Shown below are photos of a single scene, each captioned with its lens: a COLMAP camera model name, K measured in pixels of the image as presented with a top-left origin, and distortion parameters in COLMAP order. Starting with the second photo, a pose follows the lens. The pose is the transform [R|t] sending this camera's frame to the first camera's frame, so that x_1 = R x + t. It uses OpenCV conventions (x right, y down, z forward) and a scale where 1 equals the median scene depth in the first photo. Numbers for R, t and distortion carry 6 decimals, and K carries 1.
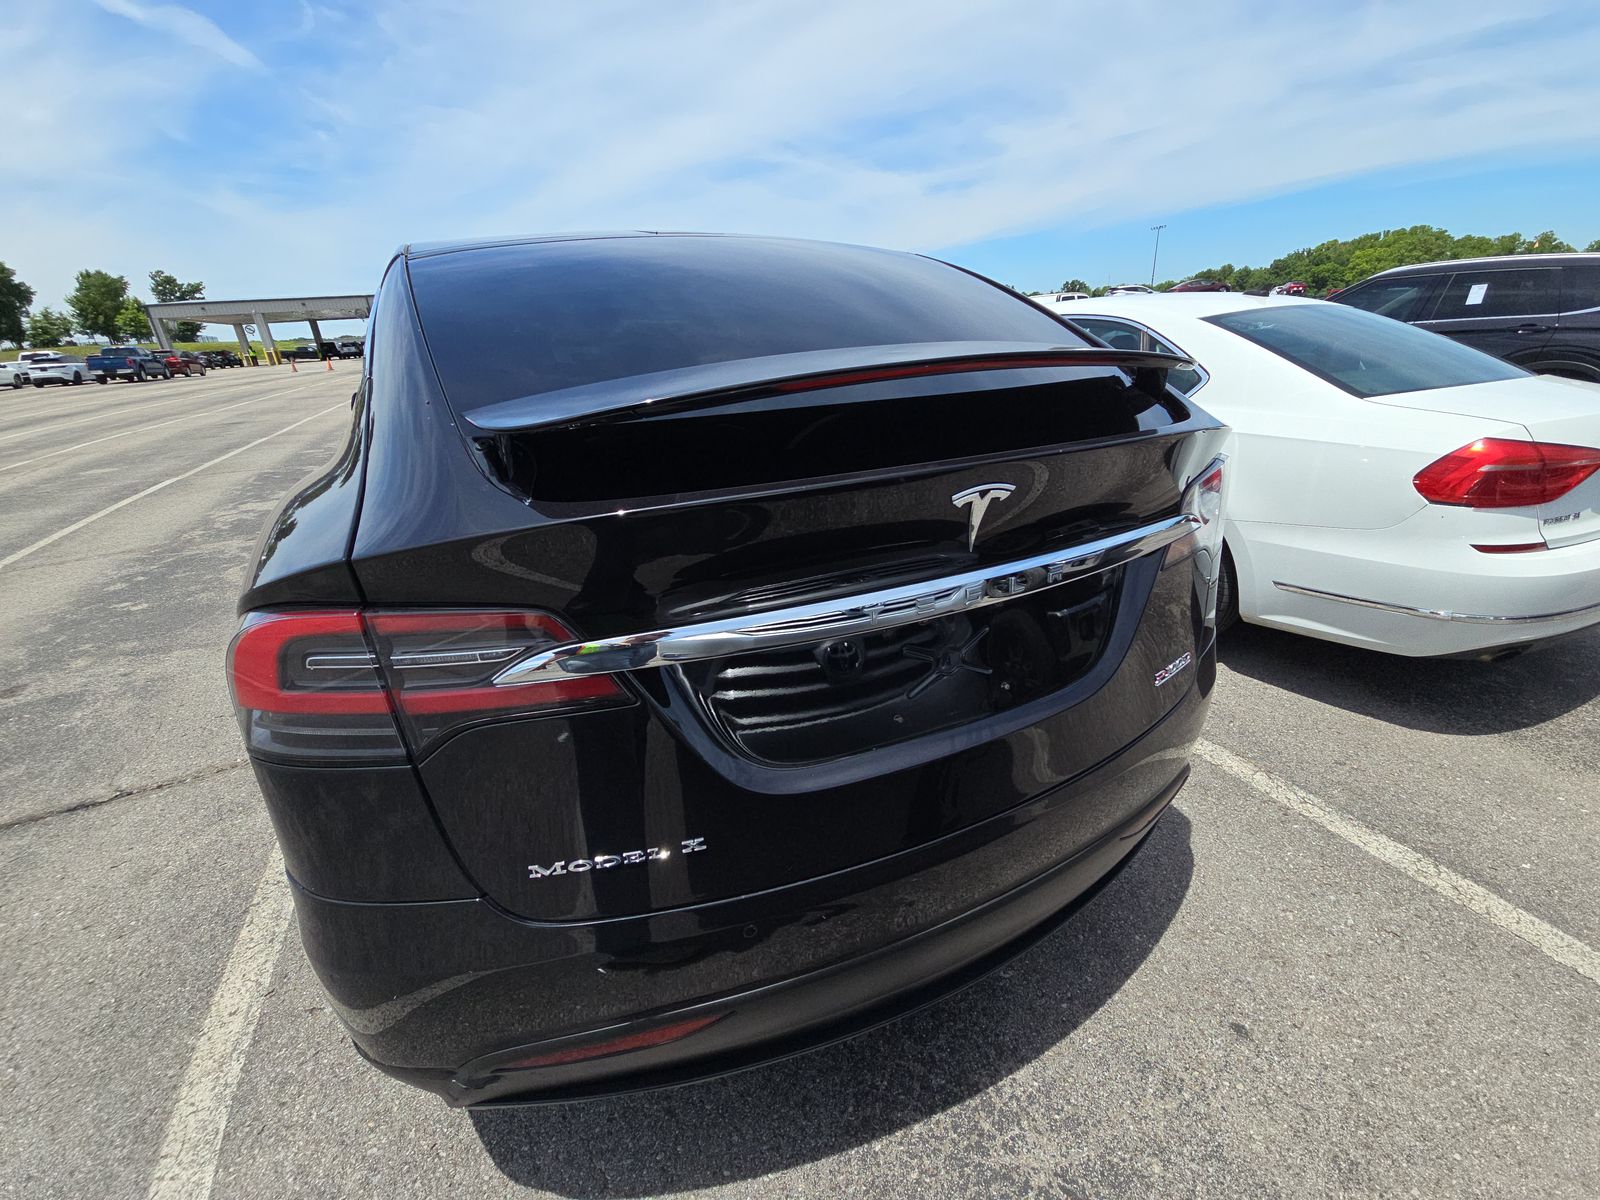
lens RADIAL K [[673.8, 0, 801.3], [0, 673.8, 584.0], [0, 0, 1]] dist [0.080488, -0.040113]
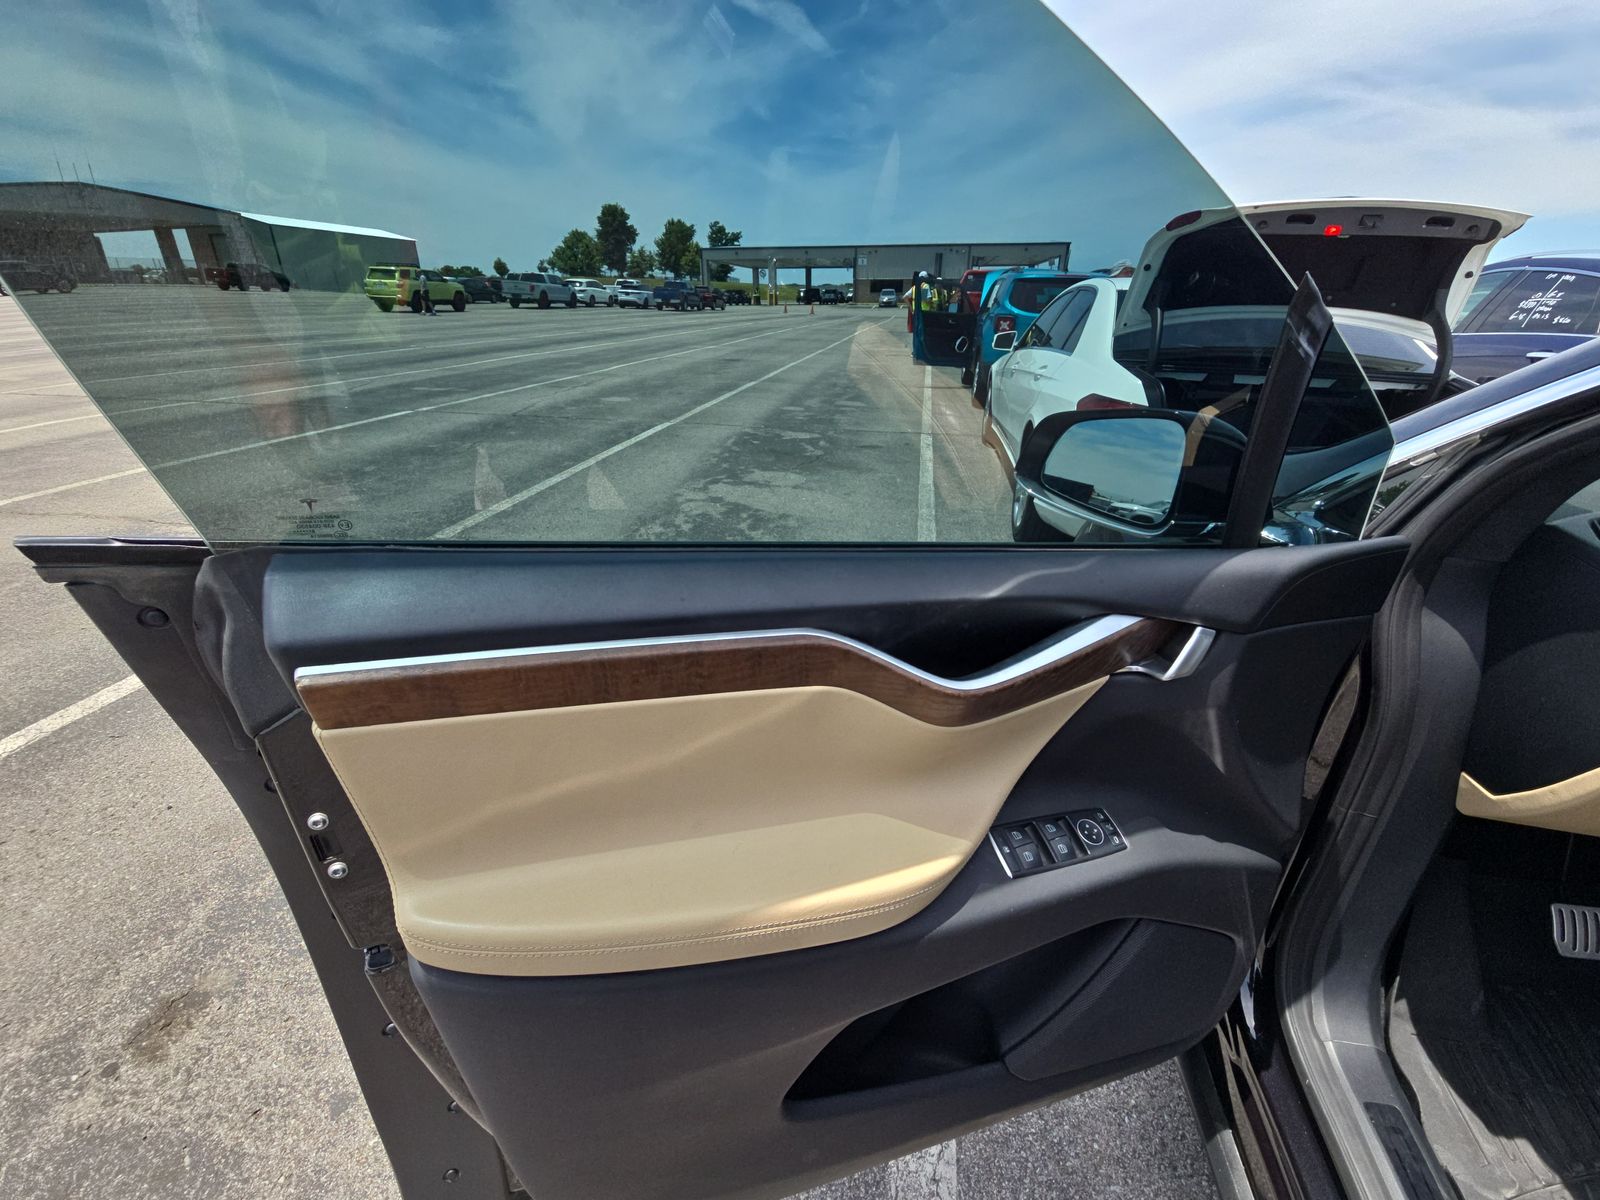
lens RADIAL K [[662.1, 0, 793.0], [0, 662.1, 586.6], [0, 0, 1]] dist [0.028014, -0.018877]
pose [[0.826504, 0.287052, -0.484244, -0.067804], [-0.255374, 0.957803, 0.131899, -0.024914], [0.501672, 0.014648, 0.864934, 0.081872]]
